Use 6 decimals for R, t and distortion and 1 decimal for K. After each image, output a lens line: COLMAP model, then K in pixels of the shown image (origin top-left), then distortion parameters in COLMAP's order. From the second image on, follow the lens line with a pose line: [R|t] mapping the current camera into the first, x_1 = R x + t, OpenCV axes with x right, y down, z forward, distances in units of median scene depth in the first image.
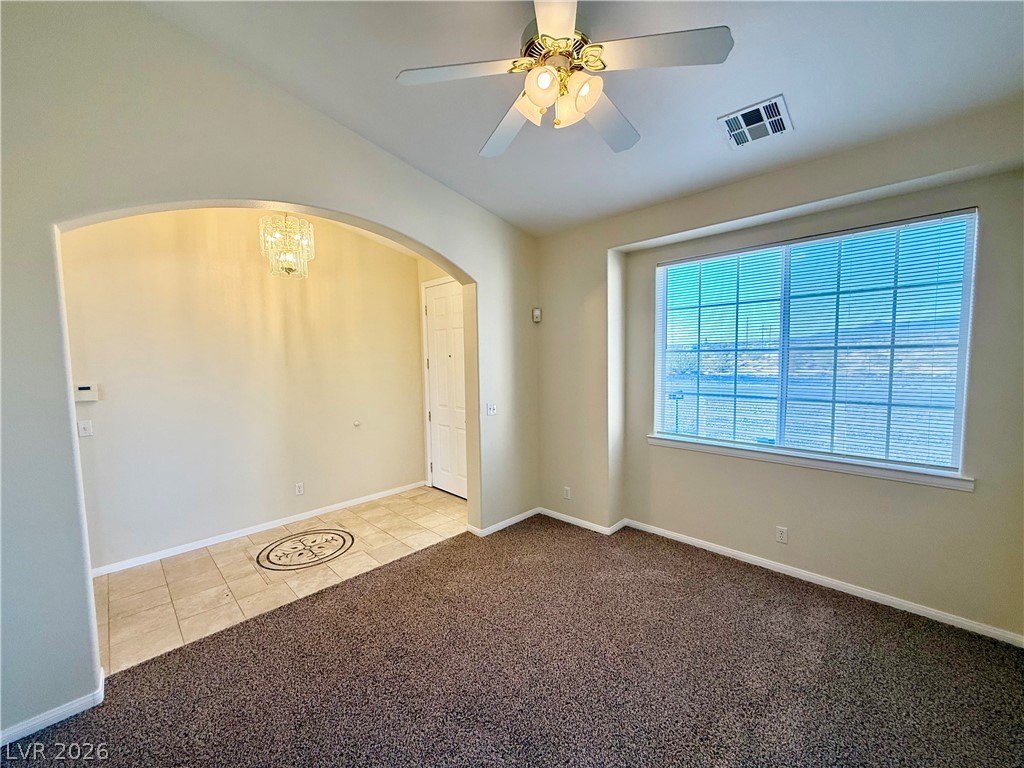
lens RADIAL K [[409.4, 0, 512.0], [0, 409.4, 384.0], [0, 0, 1]] dist [-0.002564, 0.000146]
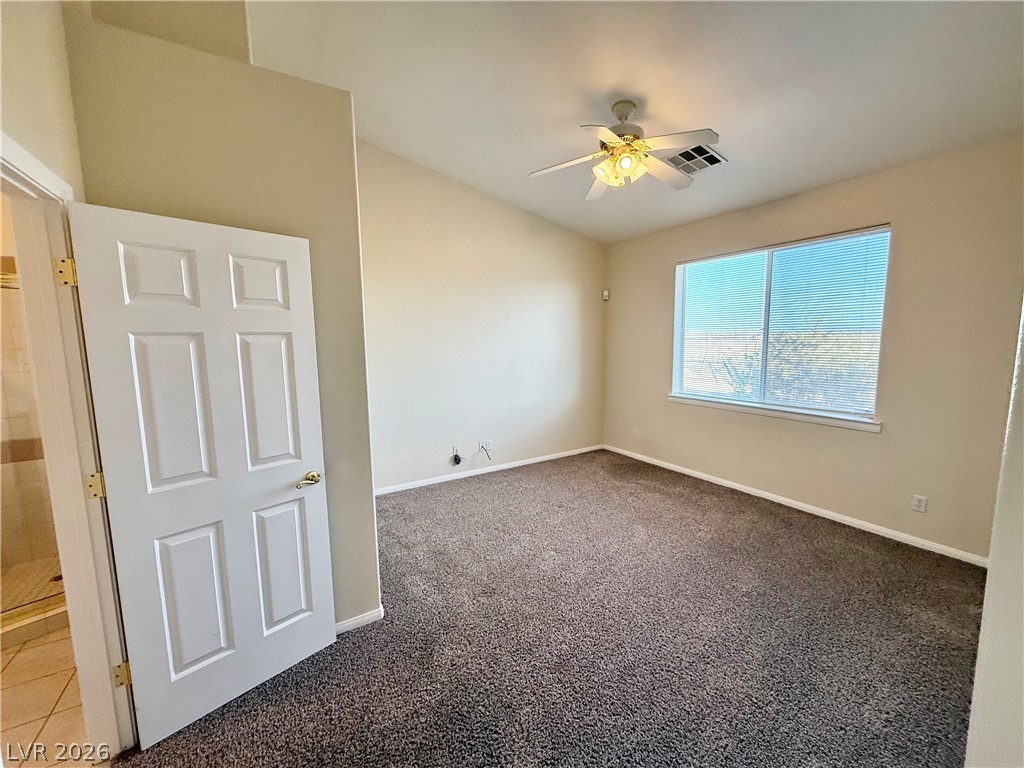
lens RADIAL K [[409.4, 0, 512.0], [0, 409.4, 384.0], [0, 0, 1]] dist [-0.002564, 0.000146]
pose [[0.972768, 0.002493, -0.231767, 0.148344], [0.014713, 0.997261, 0.072481, -0.012745], [0.231313, -0.073917, 0.970067, -0.408579]]
